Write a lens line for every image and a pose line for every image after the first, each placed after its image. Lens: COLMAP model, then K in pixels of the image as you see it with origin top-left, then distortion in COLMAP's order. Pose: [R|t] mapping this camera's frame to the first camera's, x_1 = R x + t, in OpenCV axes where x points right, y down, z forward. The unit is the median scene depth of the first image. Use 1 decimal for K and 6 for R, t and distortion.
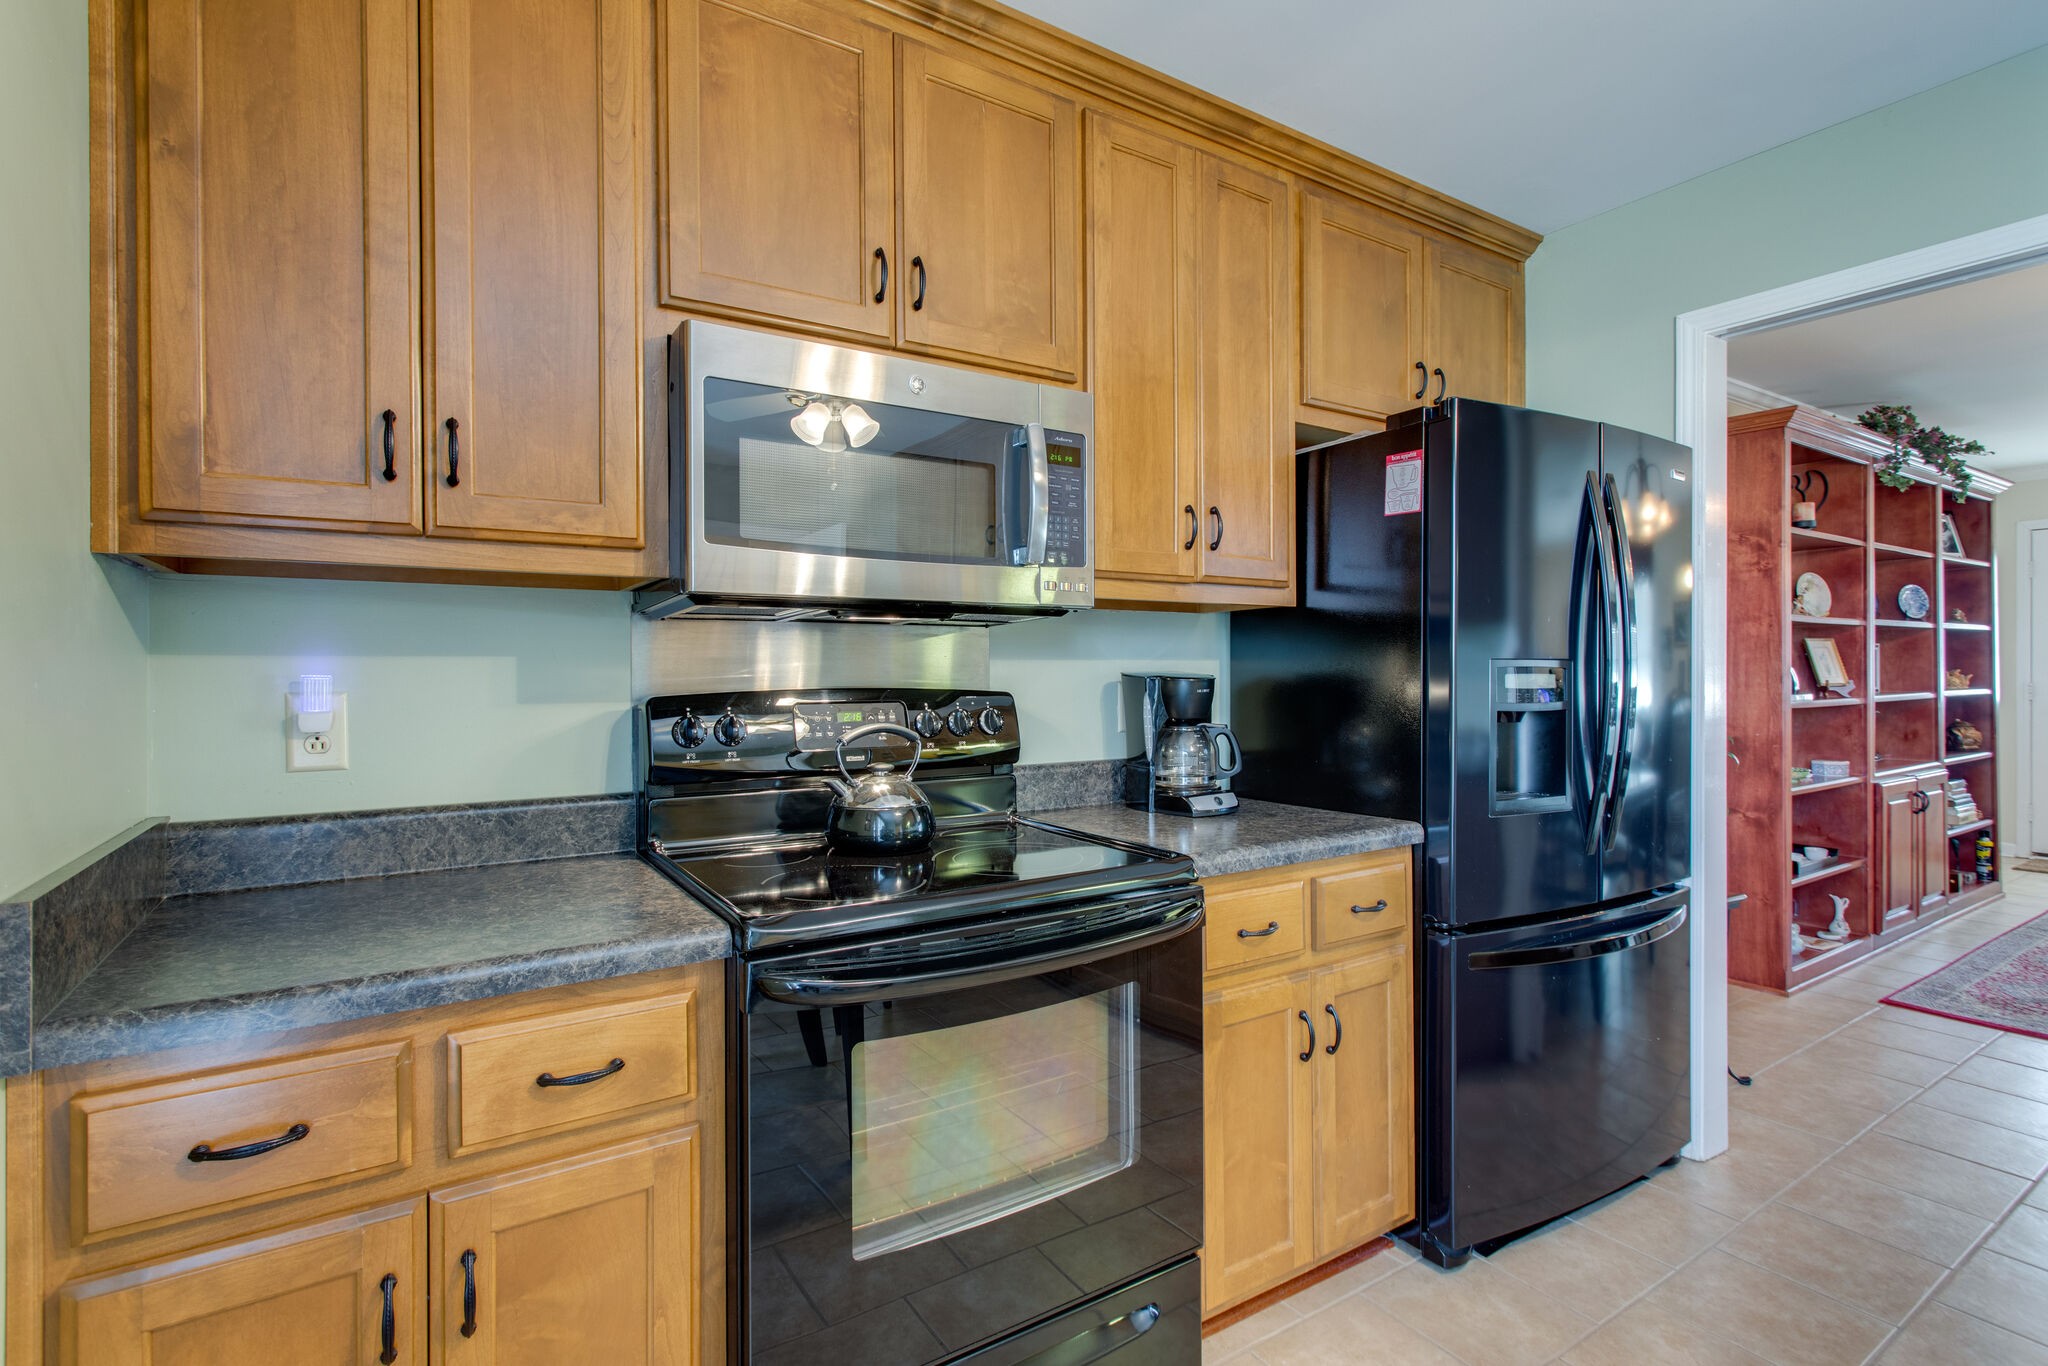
lens RADIAL K [[957.4, 0, 1020.6], [0, 957.4, 674.1], [0, 0, 1]] dist [0.003318, -0.000424]
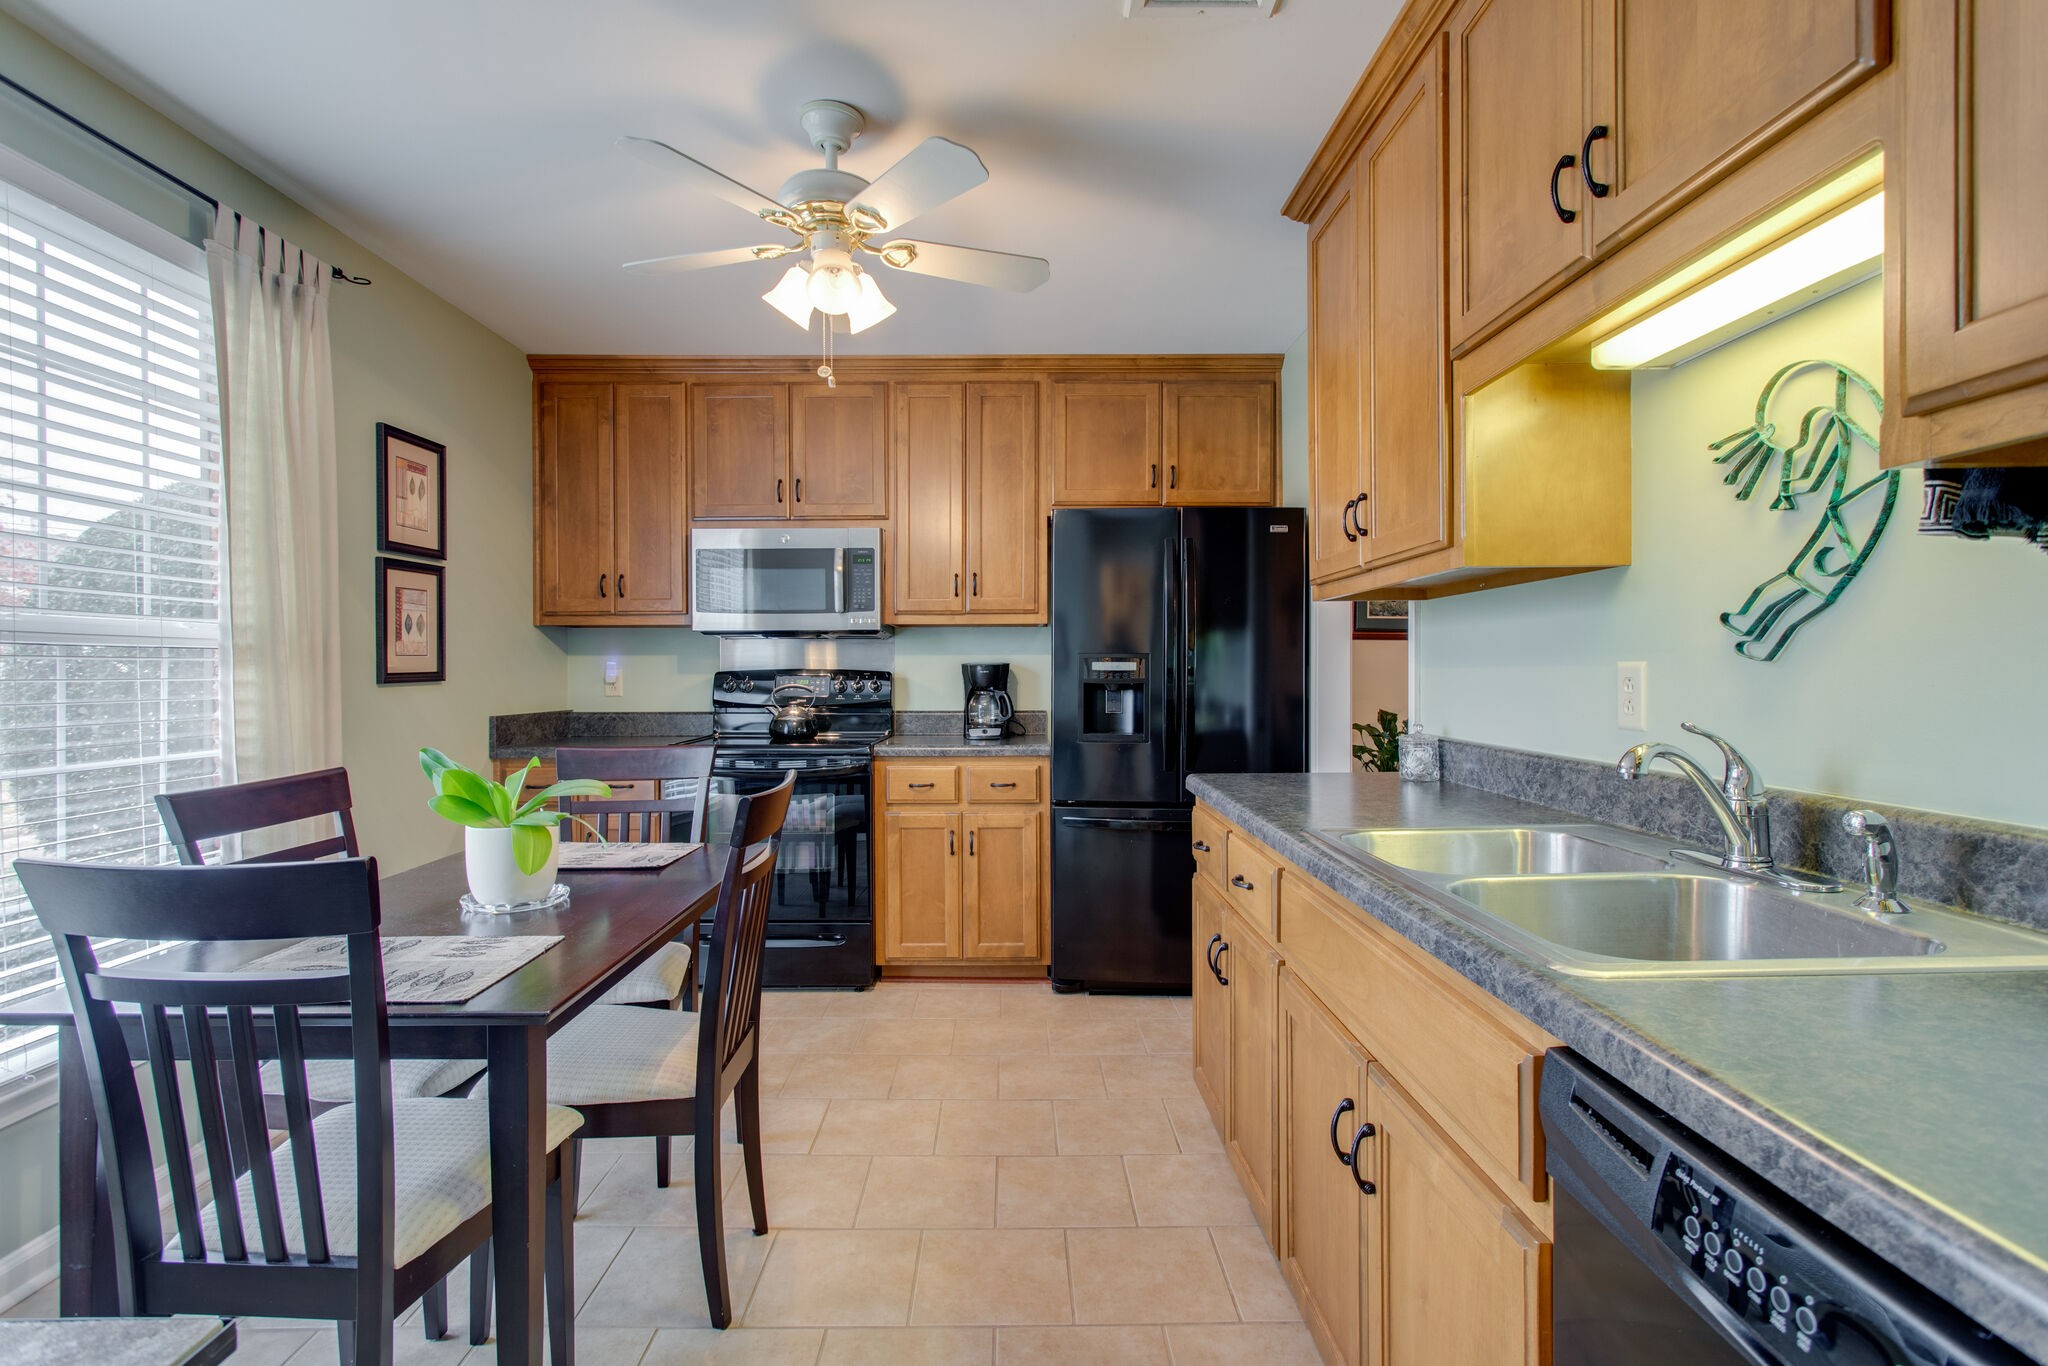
lens RADIAL K [[979.7, 0, 1017.8], [0, 979.7, 680.7], [0, 0, 1]] dist [-0.001052, 0.000038]
pose [[0.845546, 0.009436, -0.533820, 1.506611], [-0.004125, 0.999929, 0.011141, 0.014829], [0.533887, -0.007218, 0.845525, -0.658619]]
